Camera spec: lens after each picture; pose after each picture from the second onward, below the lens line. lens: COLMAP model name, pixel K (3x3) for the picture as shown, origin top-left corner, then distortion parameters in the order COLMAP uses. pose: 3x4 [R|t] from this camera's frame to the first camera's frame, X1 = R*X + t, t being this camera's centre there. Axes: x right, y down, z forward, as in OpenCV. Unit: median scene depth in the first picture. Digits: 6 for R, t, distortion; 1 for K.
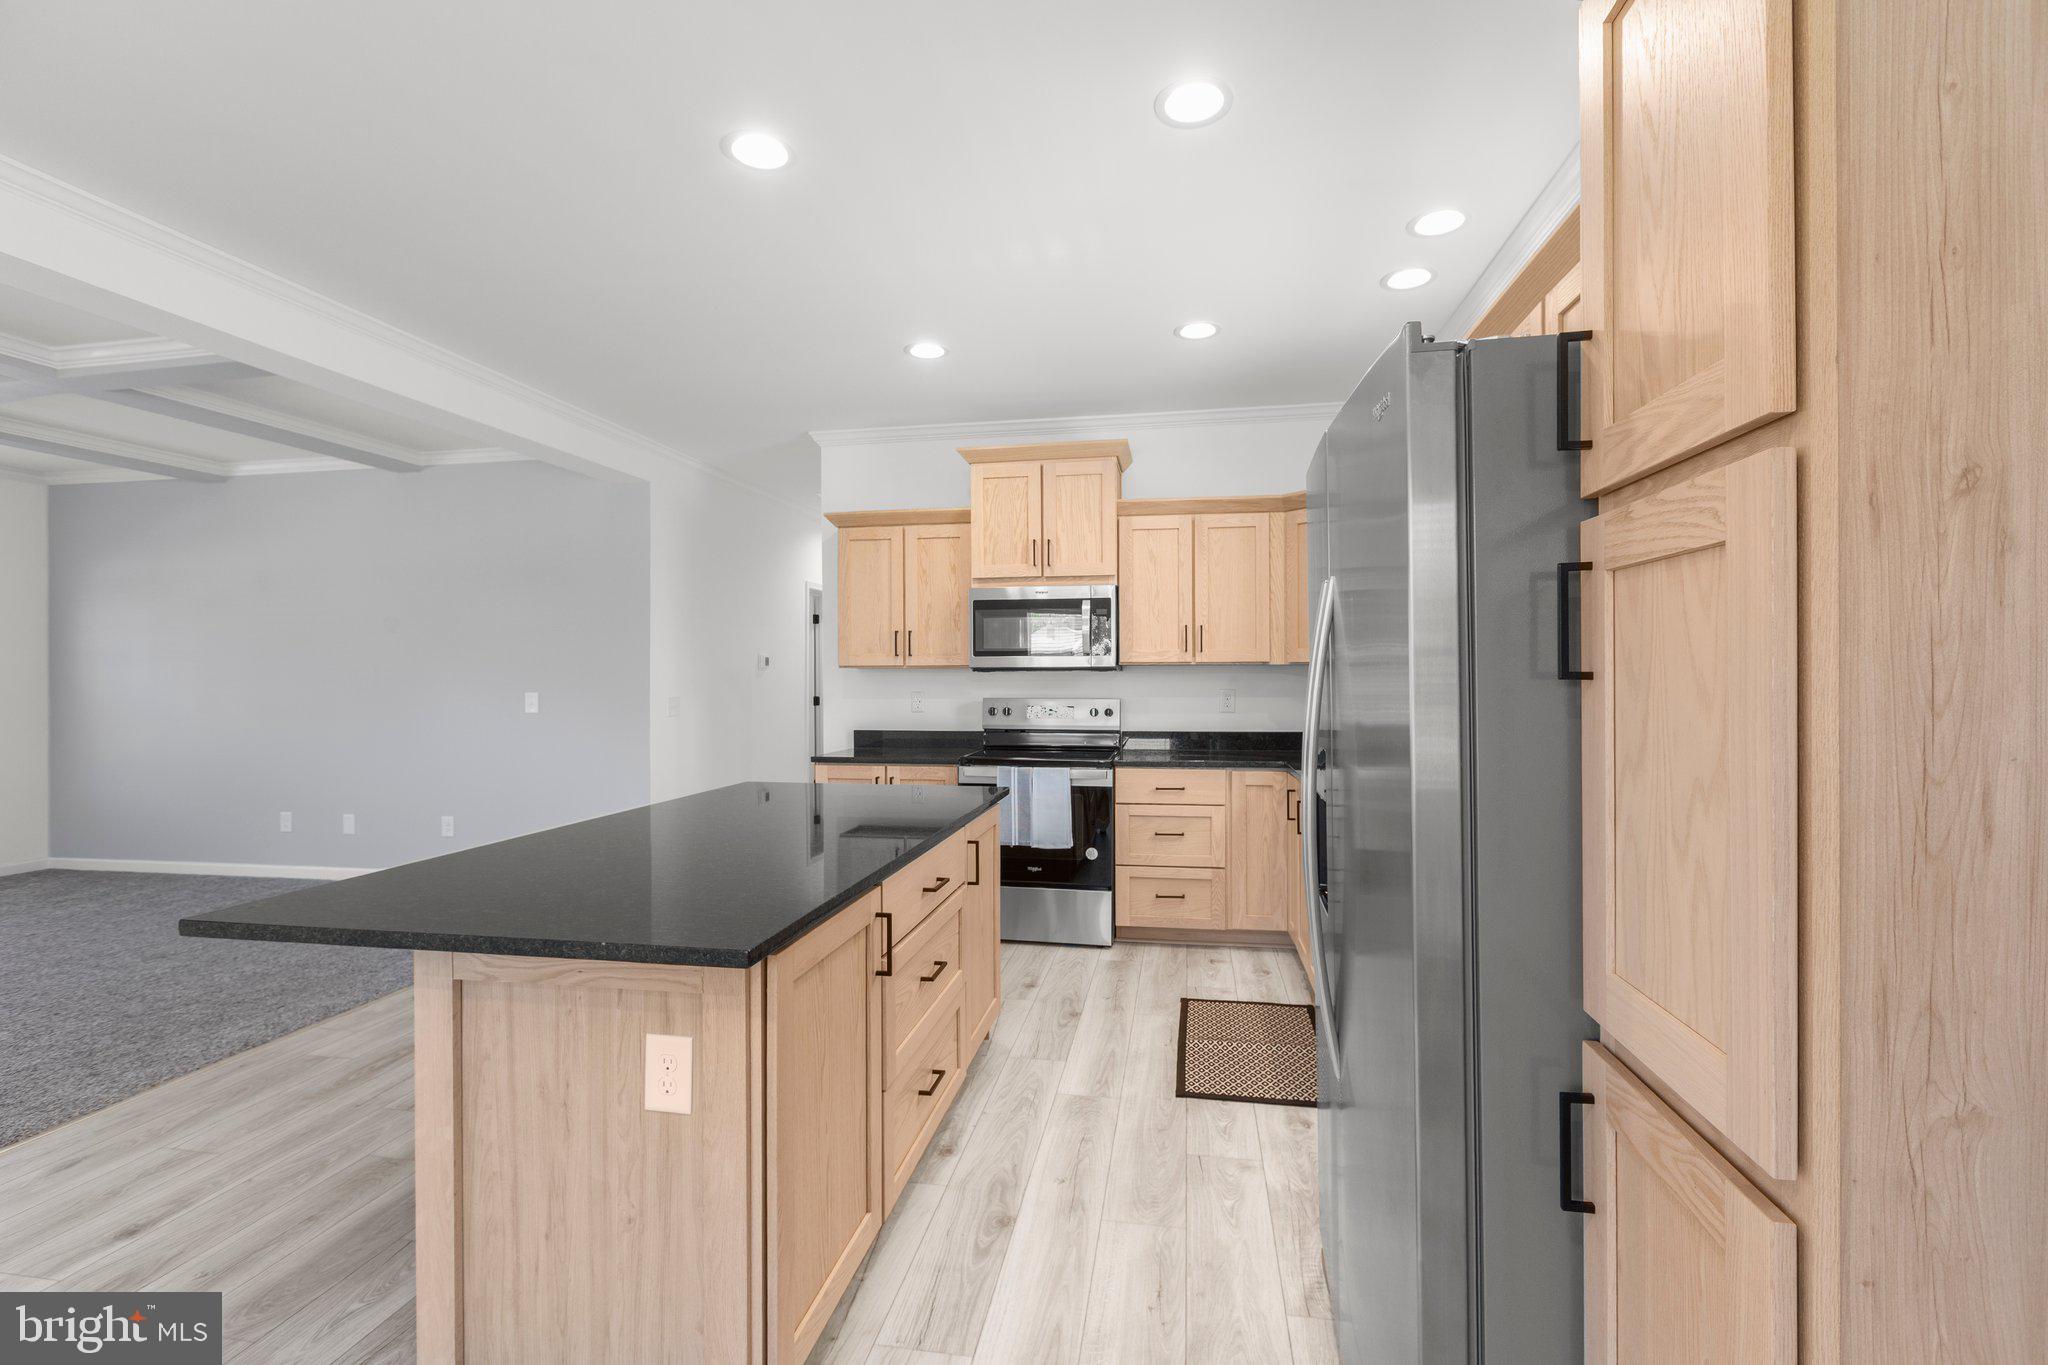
lens RADIAL K [[916.9, 0, 1027.0], [0, 916.9, 677.7], [0, 0, 1]] dist [-0.003720, -0.000525]
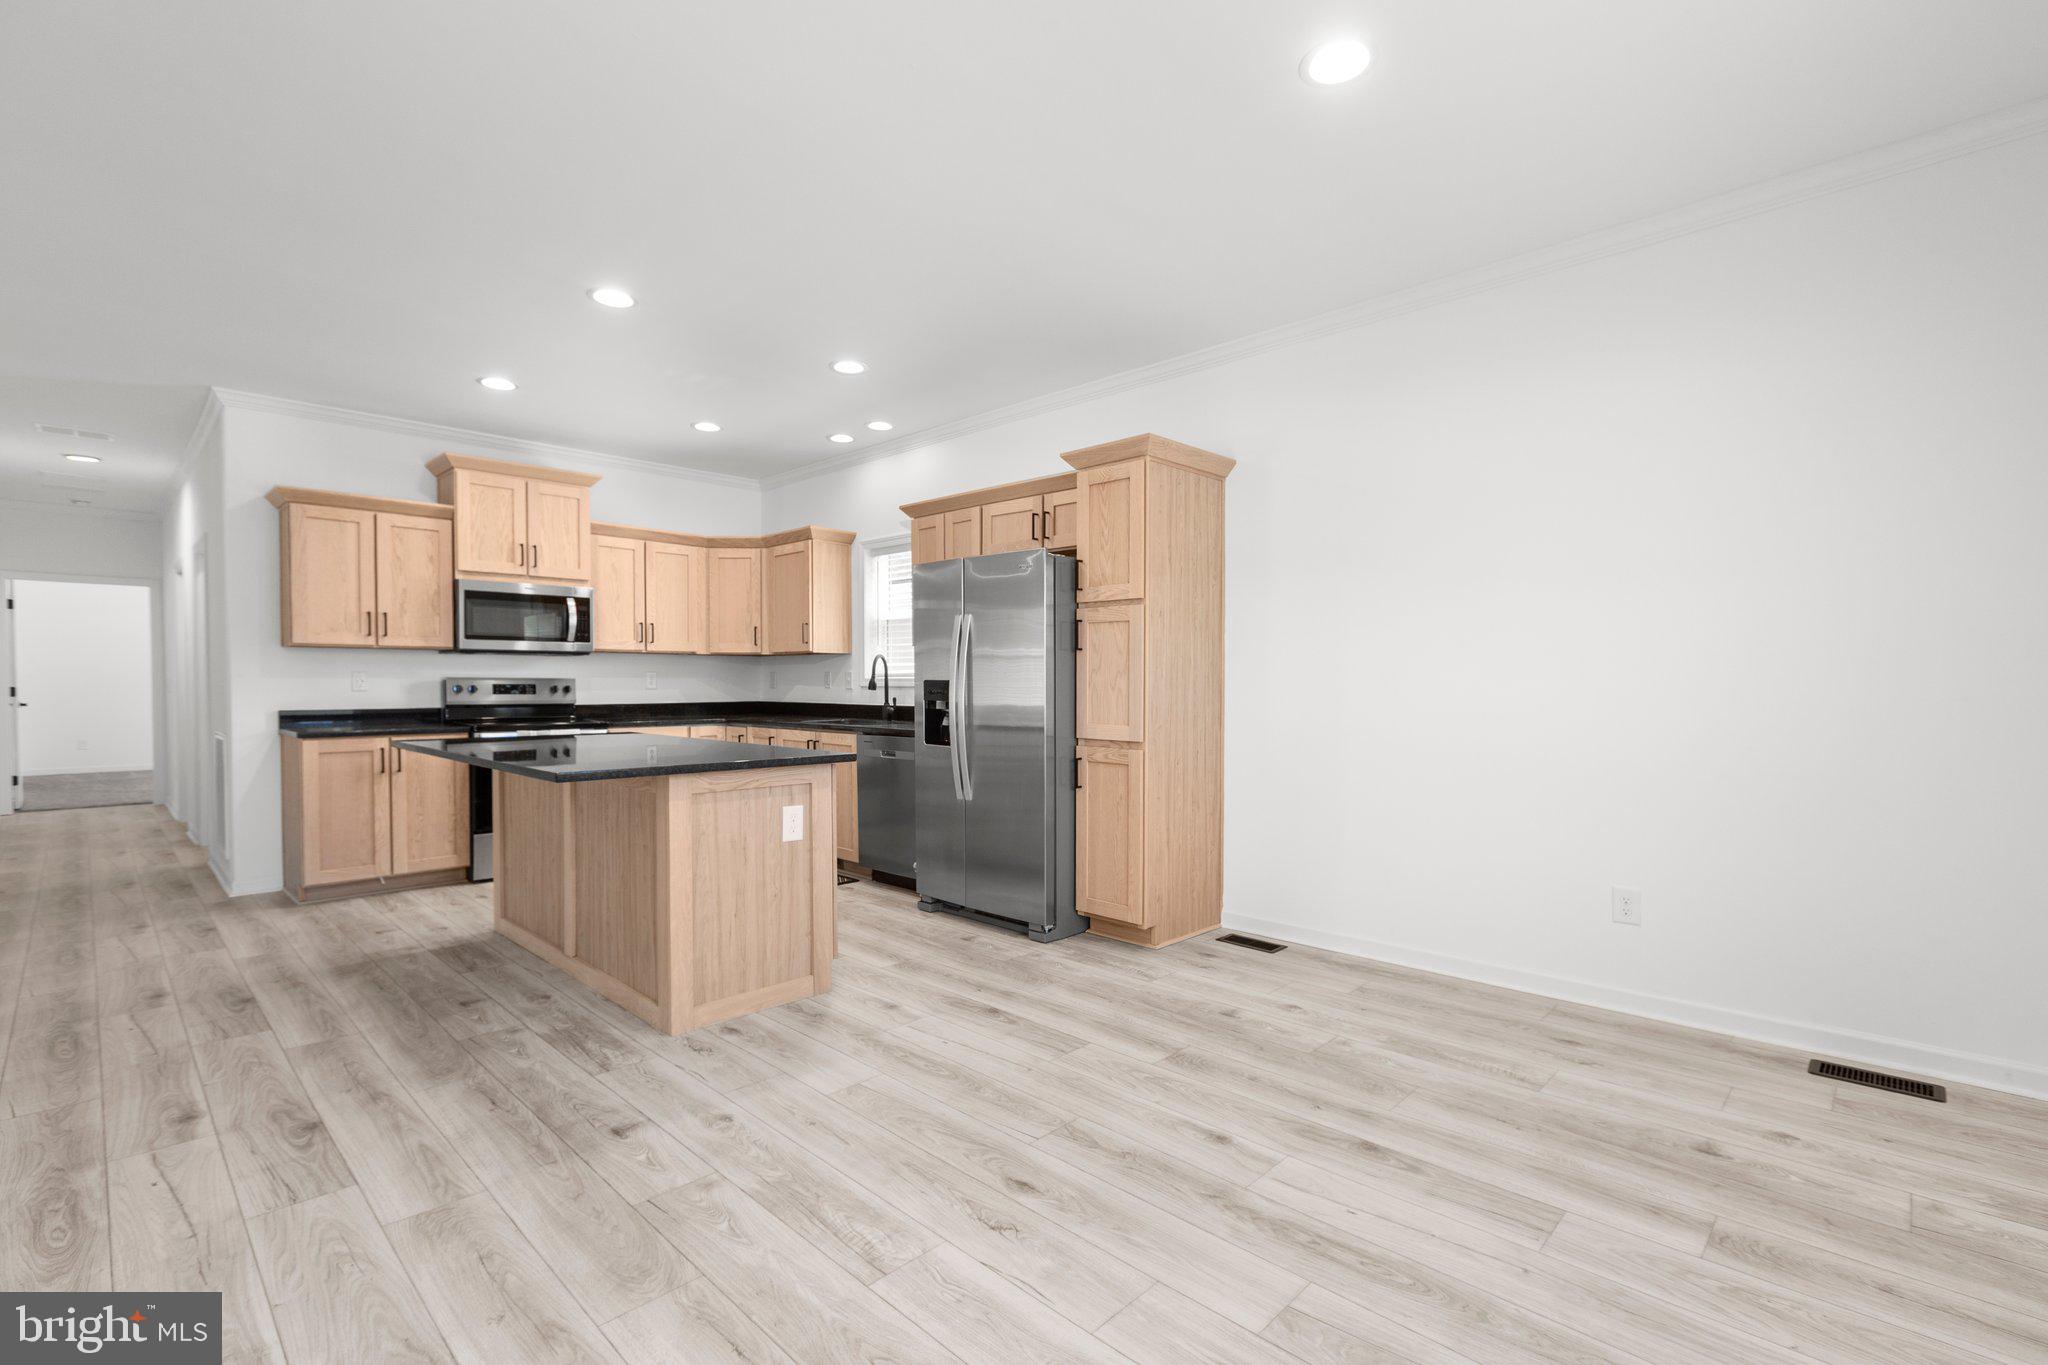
lens RADIAL K [[919.9, 0, 1037.2], [0, 919.9, 695.4], [0, 0, 1]] dist [0.000290, 0.000082]
pose [[0.556238, -0.007941, 0.830985, -0.624152], [-0.000881, 0.999948, 0.010145, 0.035008], [-0.831023, -0.006375, 0.556202, -0.231577]]
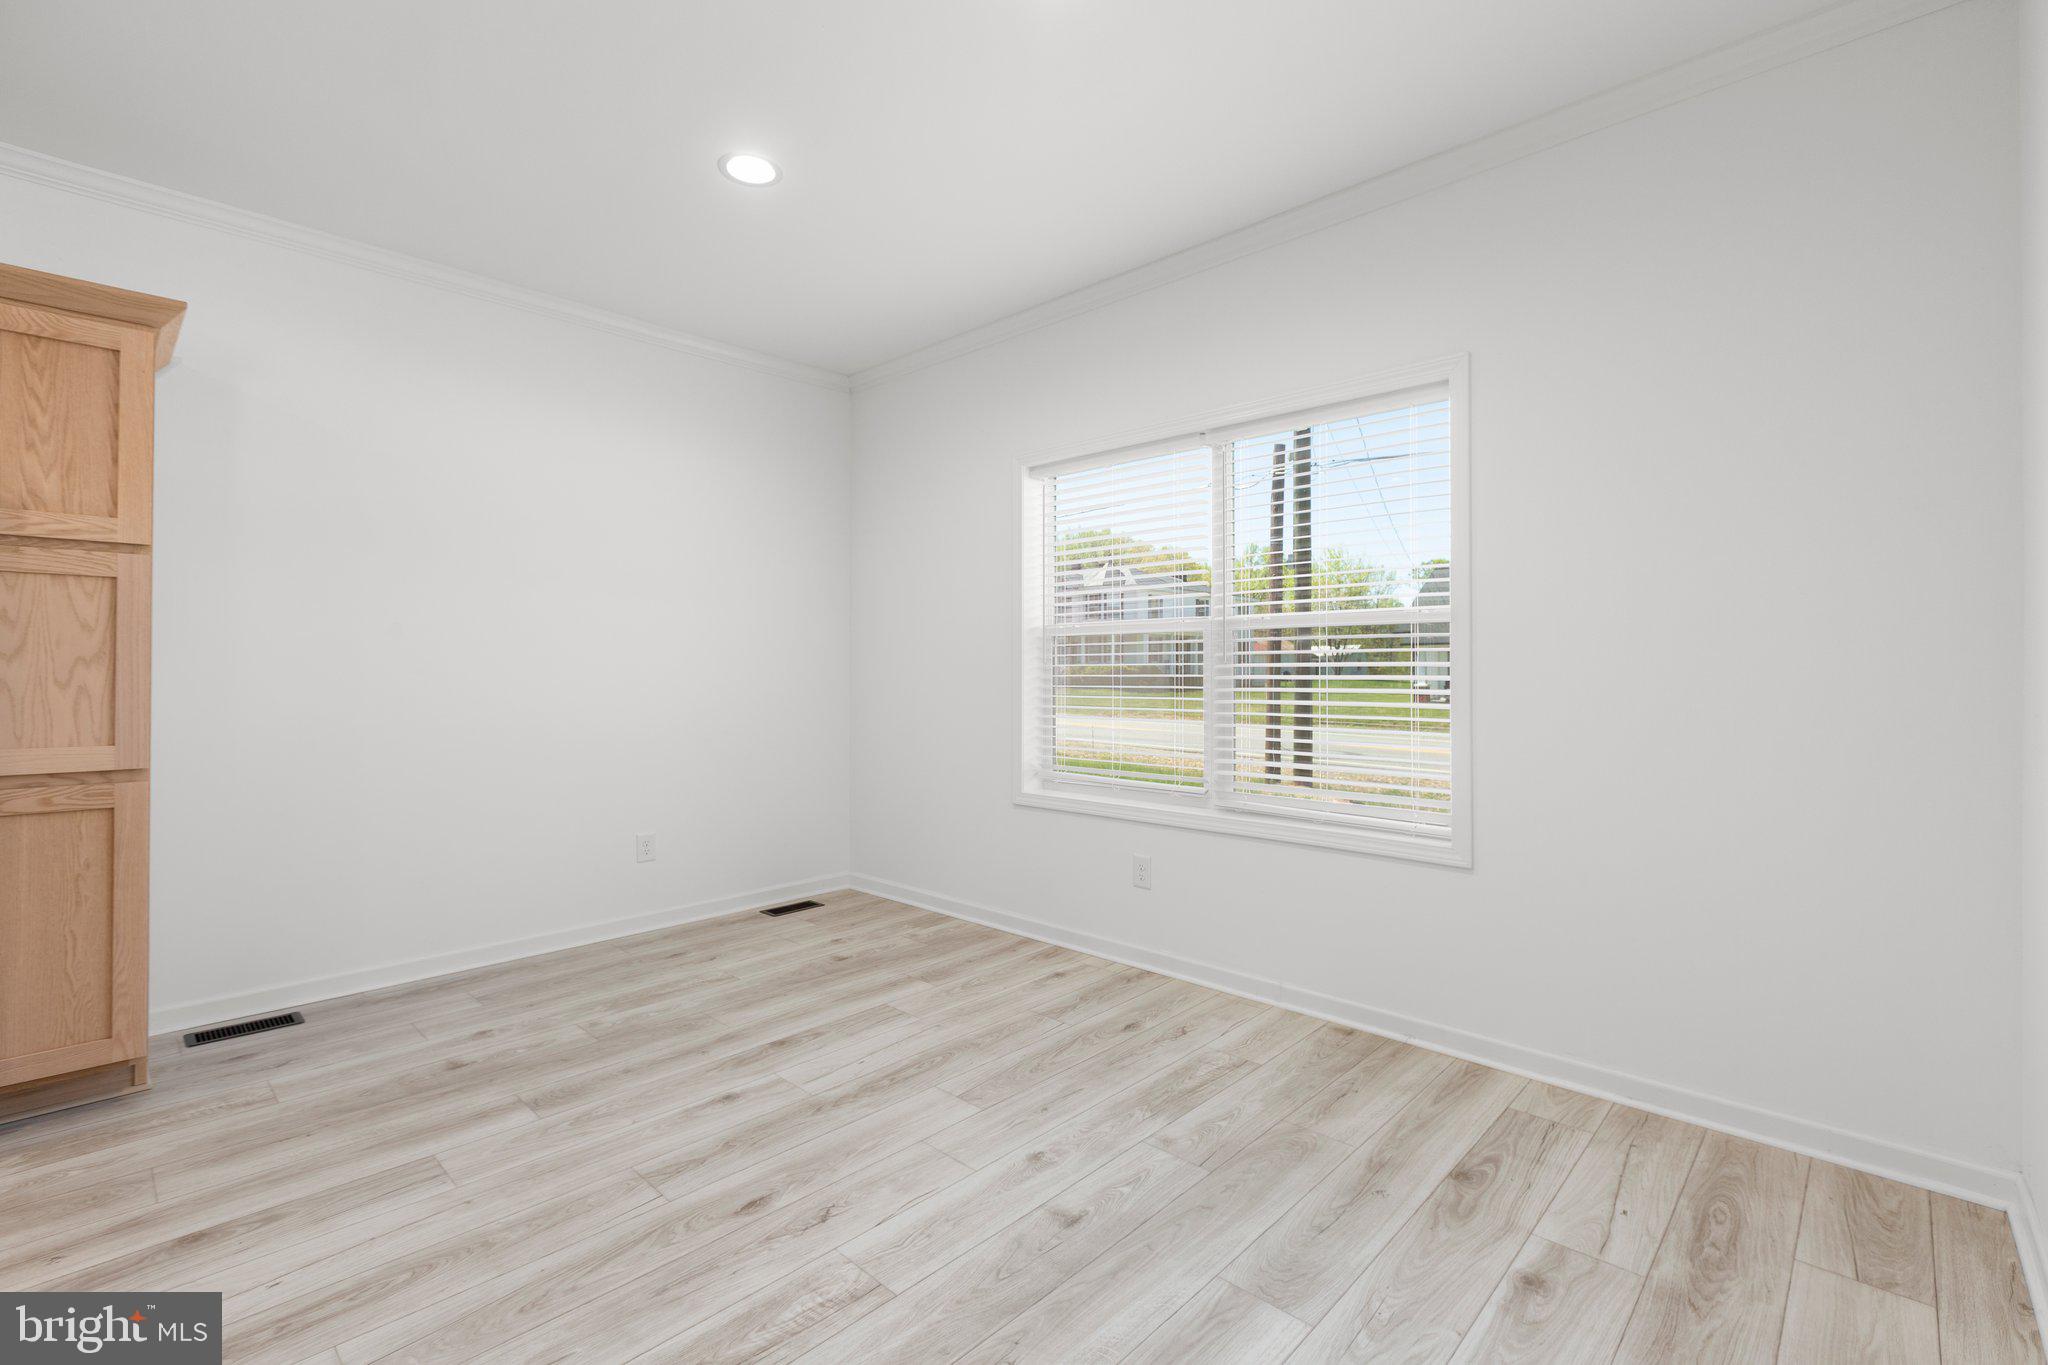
lens RADIAL K [[905.5, 0, 1023.6], [0, 905.5, 668.4], [0, 0, 1]] dist [0.001959, -0.000352]
pose [[-0.830815, 0.008952, 0.556477, -0.596020], [0.007450, 0.999960, -0.004964, 0.033330], [-0.556499, 0.000021, -0.830848, 0.314838]]
